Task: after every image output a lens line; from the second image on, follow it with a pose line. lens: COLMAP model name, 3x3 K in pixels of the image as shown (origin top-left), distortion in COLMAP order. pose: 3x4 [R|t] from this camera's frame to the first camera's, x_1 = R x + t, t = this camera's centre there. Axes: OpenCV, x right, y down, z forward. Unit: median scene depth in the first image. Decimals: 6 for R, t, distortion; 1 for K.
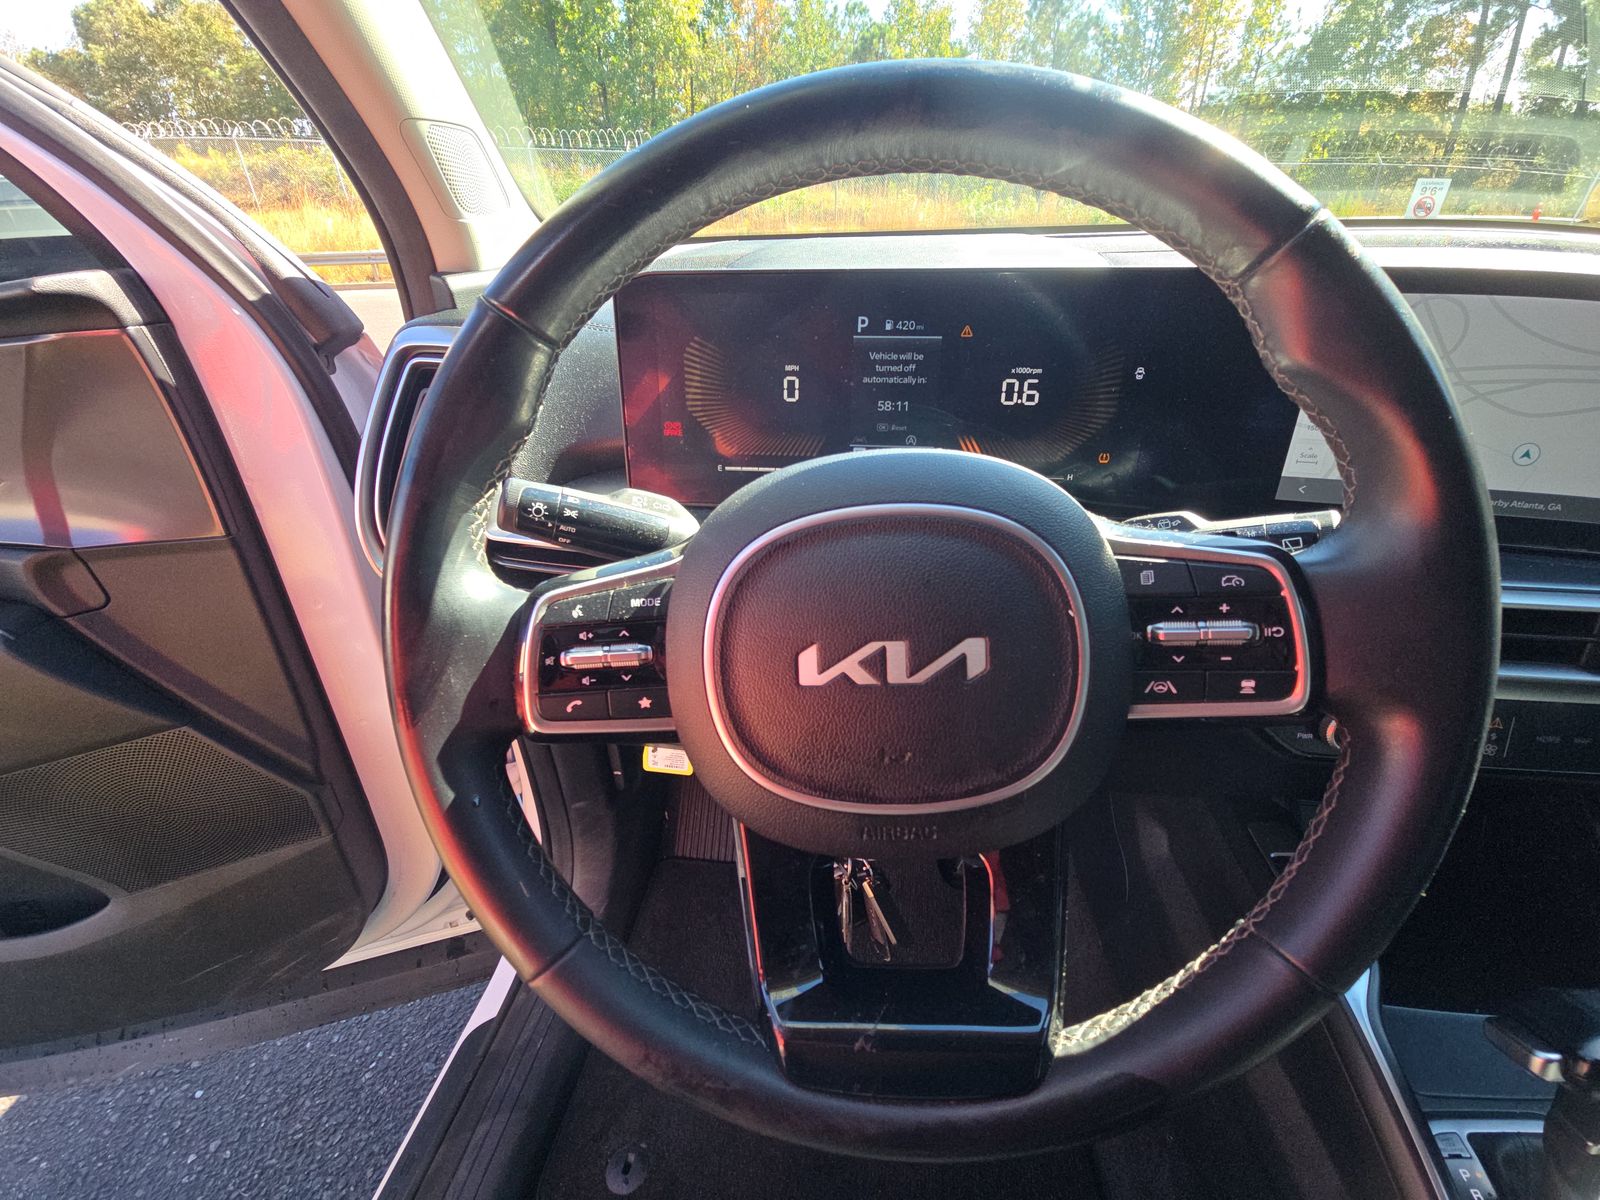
lens RADIAL K [[612.5, 0, 771.5], [0, 612.5, 604.9], [0, 0, 1]] dist [0.000857, -0.009801]
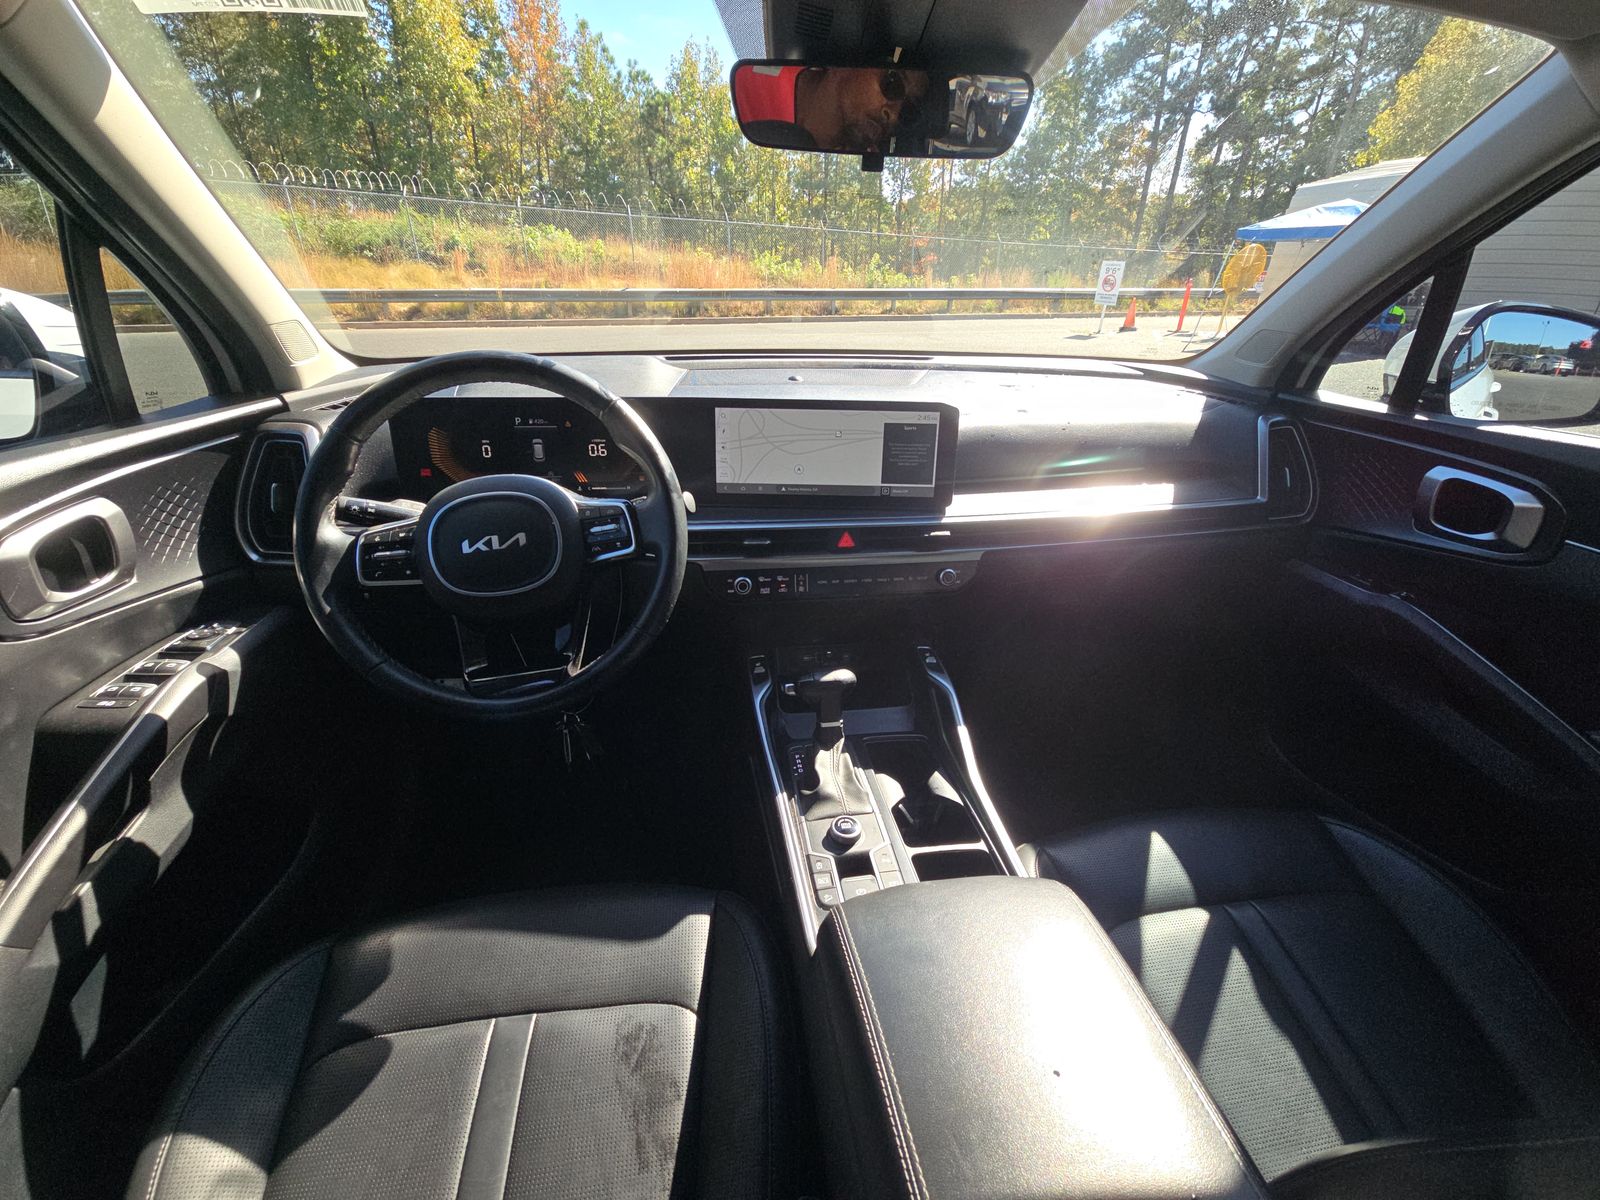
lens RADIAL K [[612.5, 0, 771.5], [0, 612.5, 604.9], [0, 0, 1]] dist [0.000857, -0.009801]
pose [[0.959650, -0.090324, 0.266296, 0.234306], [0.108294, 0.992675, -0.053557, 0.245475], [-0.259508, 0.080234, 0.962402, -0.782800]]
